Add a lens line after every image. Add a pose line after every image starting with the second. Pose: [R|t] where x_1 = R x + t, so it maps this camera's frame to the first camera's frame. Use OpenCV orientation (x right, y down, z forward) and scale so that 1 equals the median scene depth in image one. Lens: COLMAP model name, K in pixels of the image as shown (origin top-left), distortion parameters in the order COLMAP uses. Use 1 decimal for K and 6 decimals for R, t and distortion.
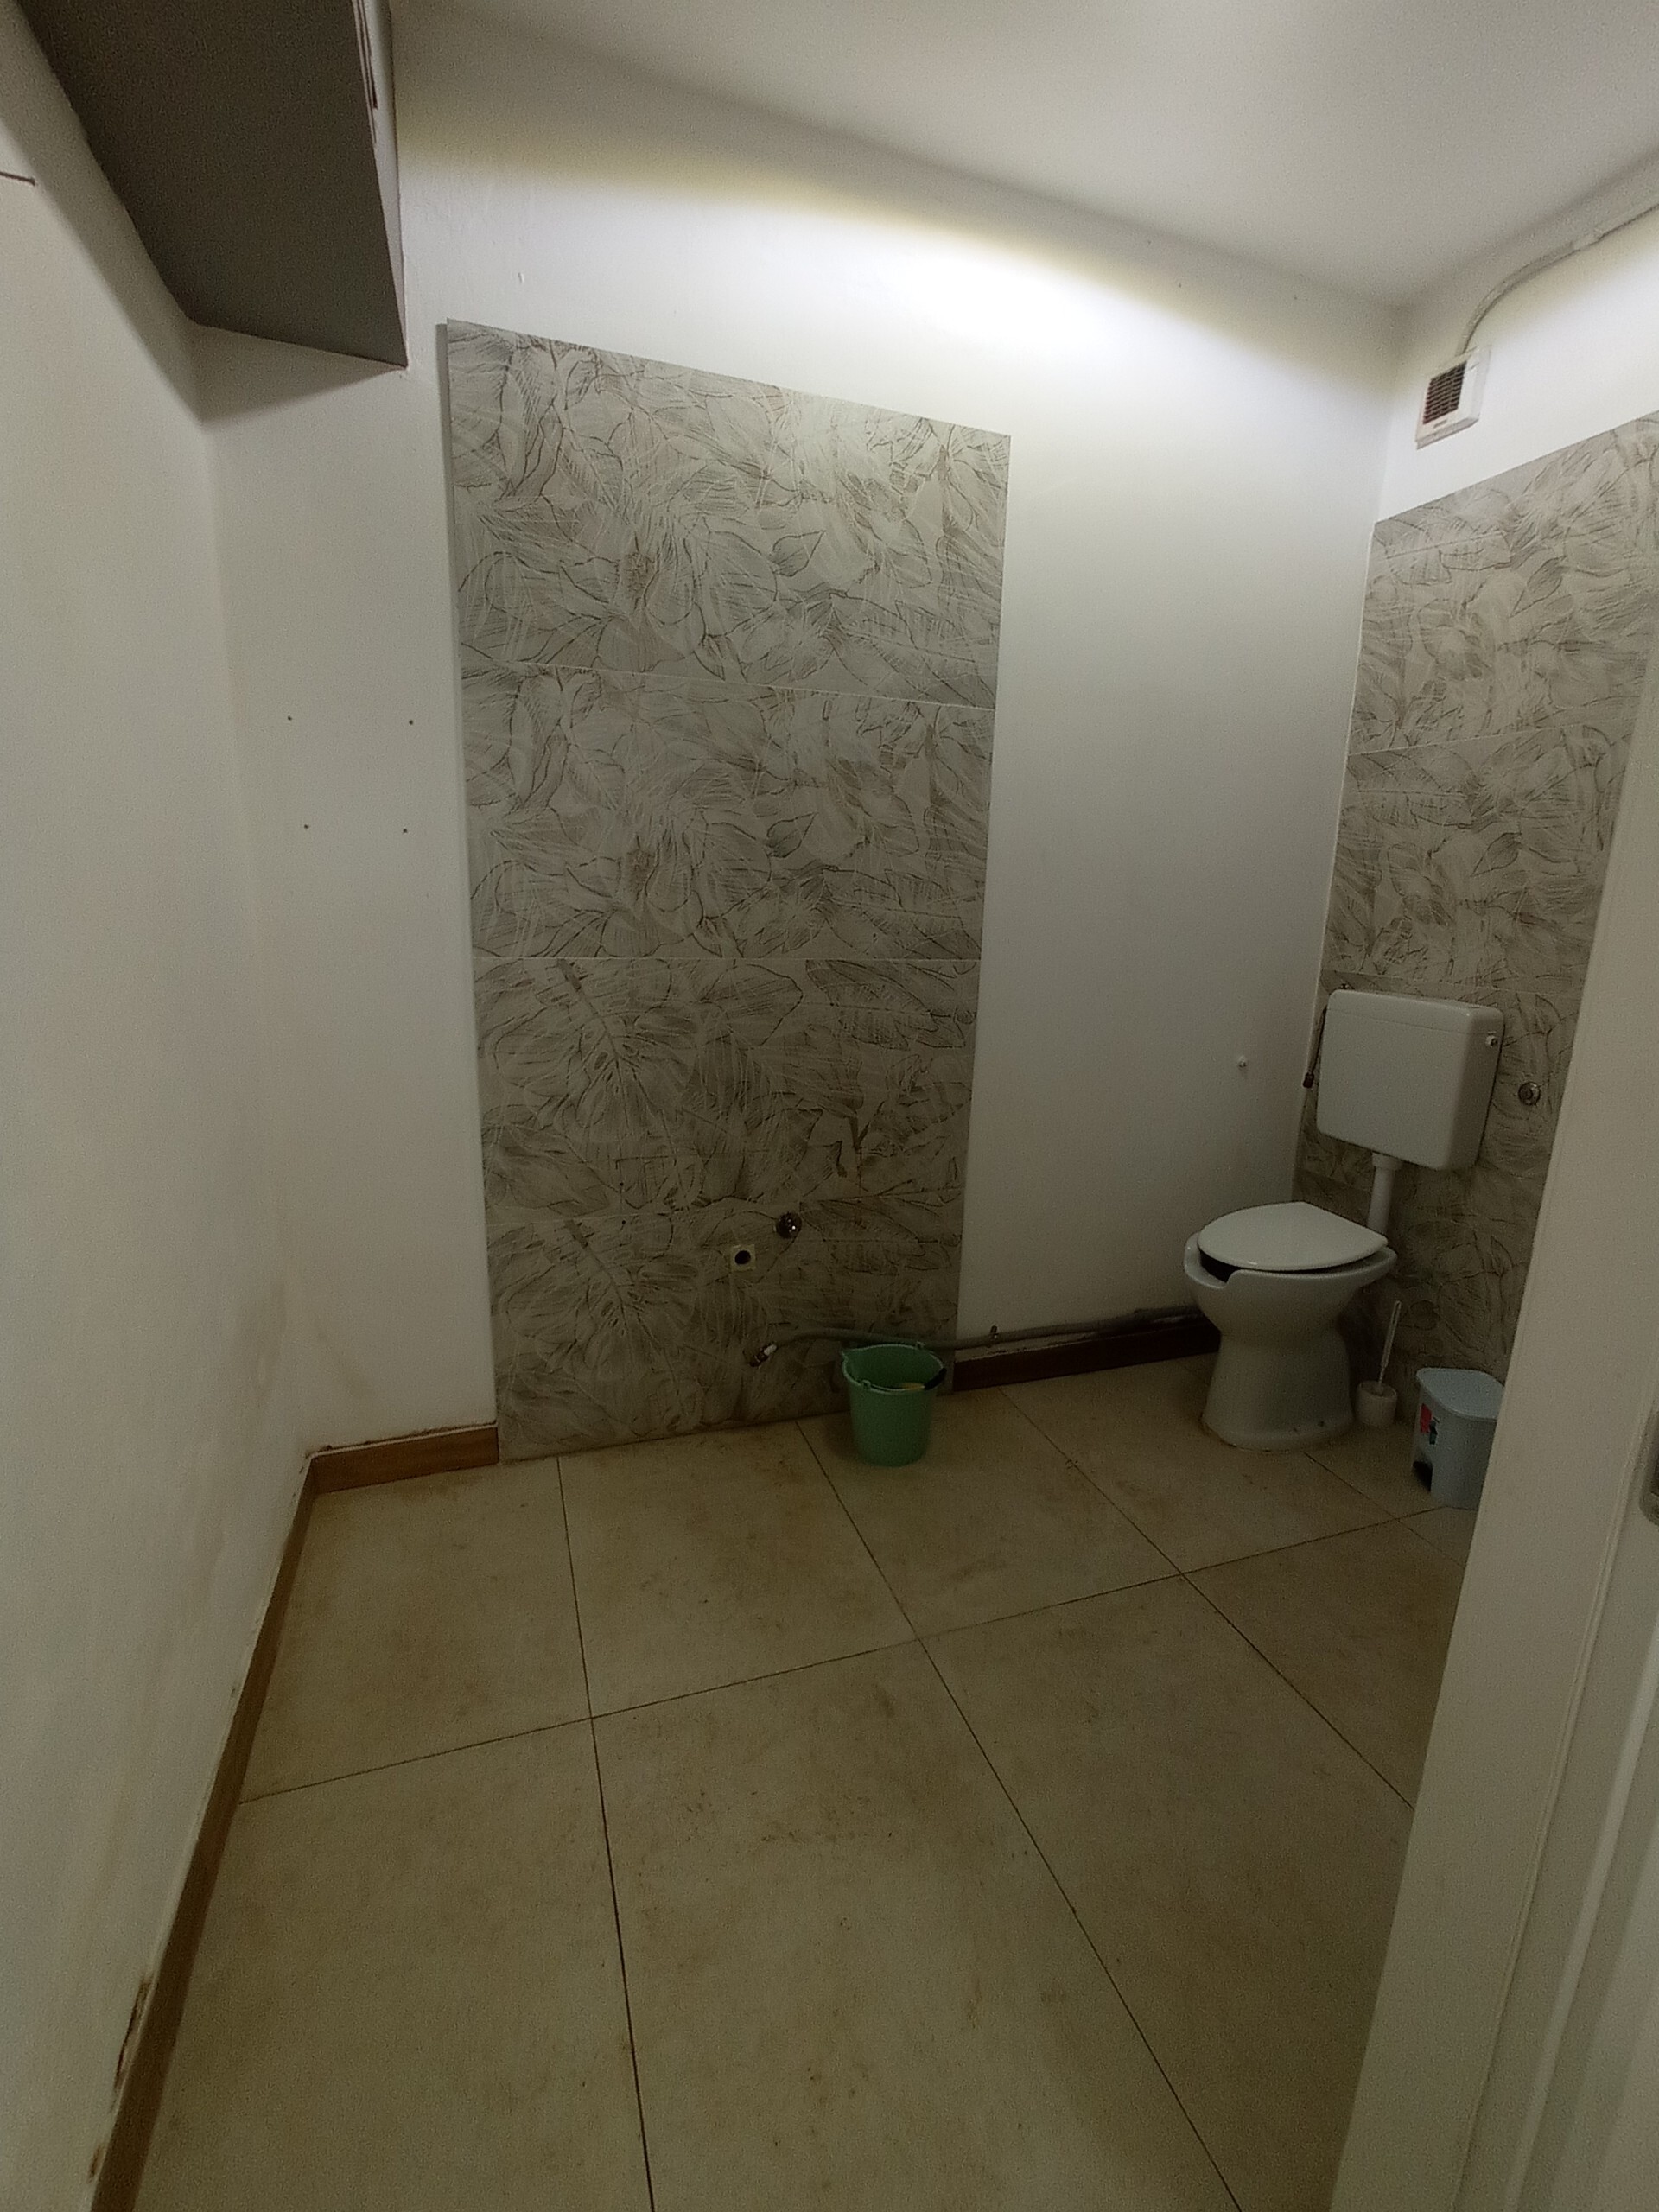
lens RADIAL K [[999.1, 0, 846.6], [0, 999.1, 1114.0], [0, 0, 1]] dist [-0.042445, 0.019581]
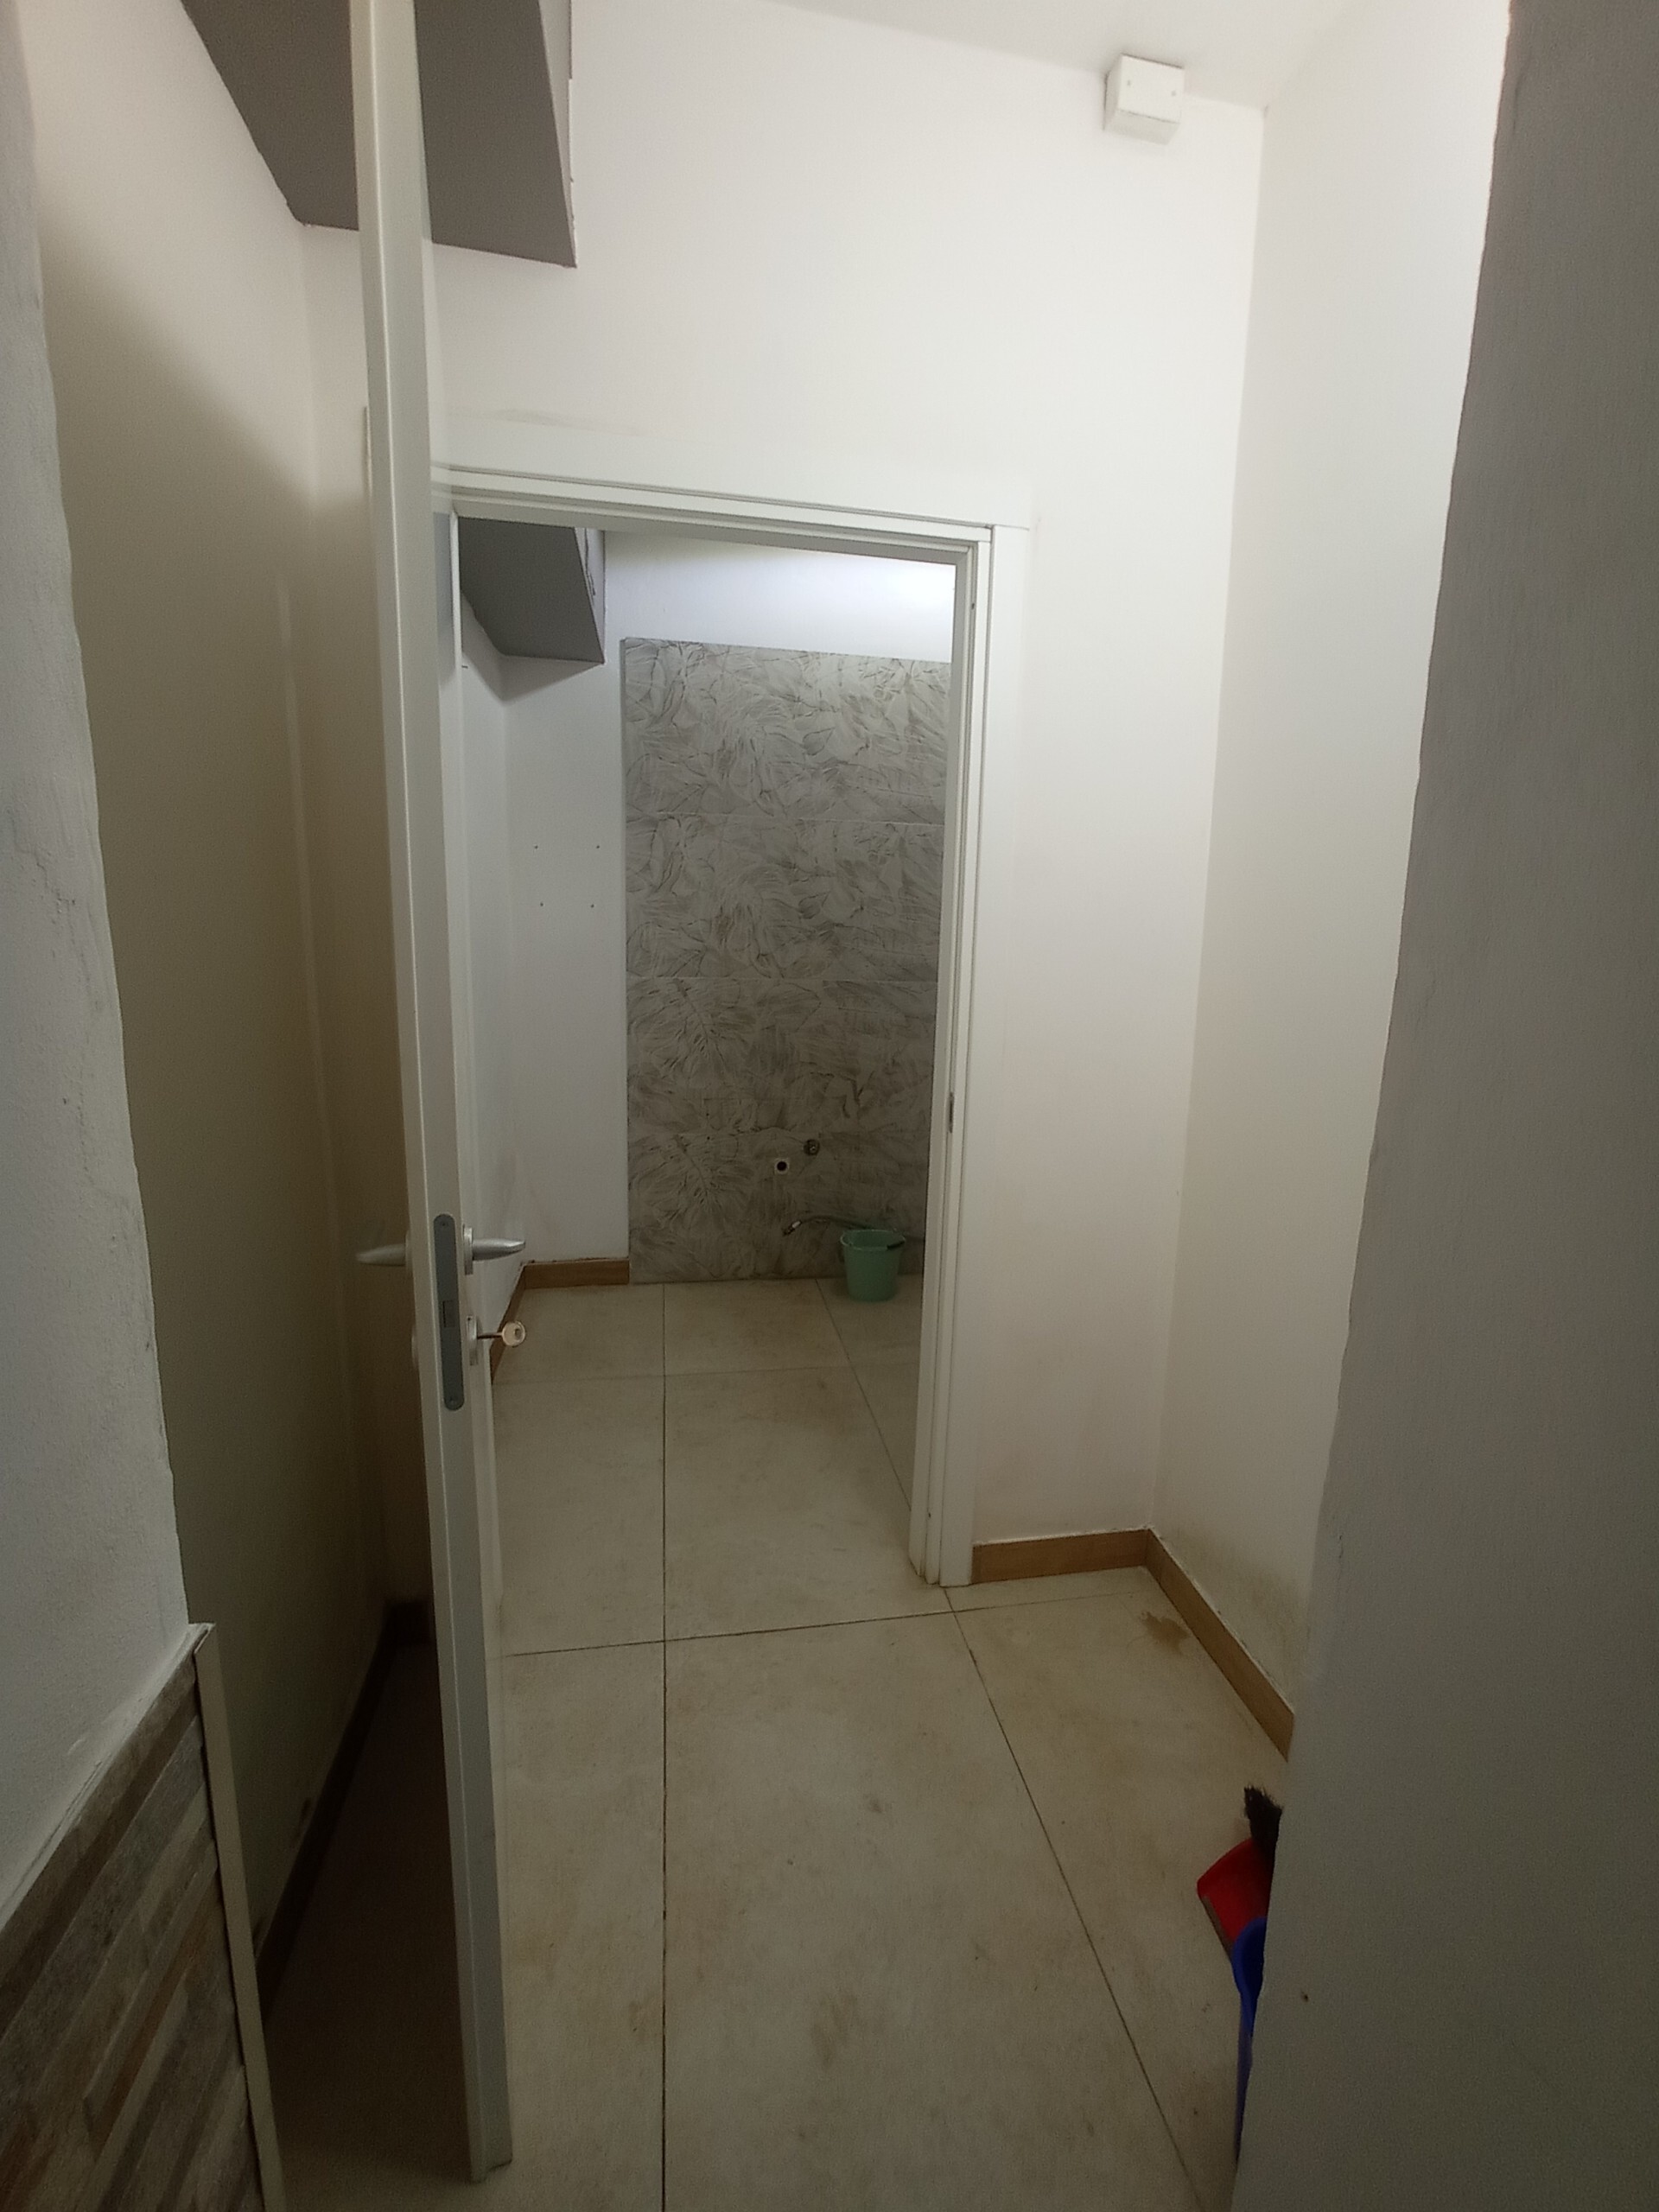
lens RADIAL K [[999.1, 0, 835.5], [0, 999.1, 1108.0], [0, 0, 1]] dist [-0.042445, 0.019581]
pose [[0.985665, 0.026129, -0.166681, 0.267235], [-0.034116, 0.998394, -0.045236, 0.131667], [0.165231, 0.050274, 0.984973, -0.615706]]
